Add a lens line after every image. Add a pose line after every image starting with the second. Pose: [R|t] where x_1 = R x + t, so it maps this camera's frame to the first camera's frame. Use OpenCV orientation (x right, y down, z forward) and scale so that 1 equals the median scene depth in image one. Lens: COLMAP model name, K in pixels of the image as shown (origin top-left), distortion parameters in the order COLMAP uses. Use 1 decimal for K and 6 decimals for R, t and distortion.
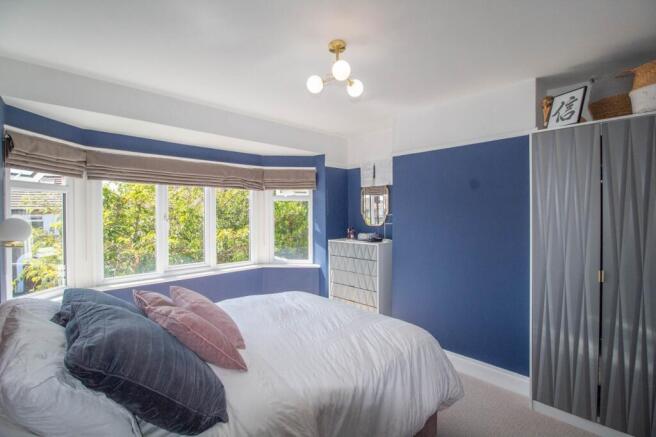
lens RADIAL K [[309.1, 0, 328.8], [0, 309.1, 216.7], [0, 0, 1]] dist [-0.005862, -0.003550]
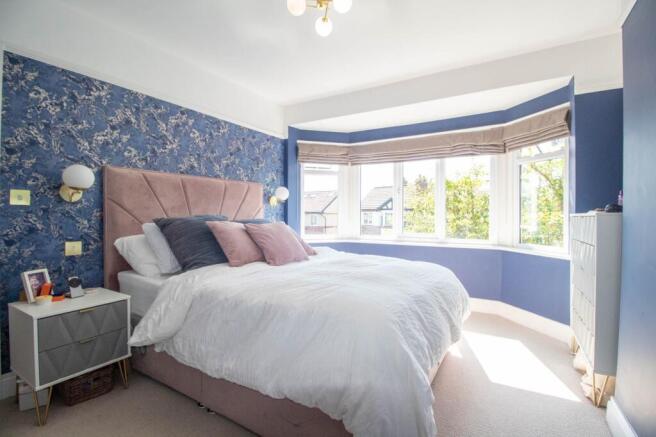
lens RADIAL K [[309.1, 0, 329.1], [0, 309.1, 216.9], [0, 0, 1]] dist [-0.005862, -0.003550]
pose [[0.238929, 0.016680, -0.970894, 0.568183], [-0.019599, 0.999732, 0.012352, 0.096756], [0.970839, 0.016078, 0.239192, 0.476841]]
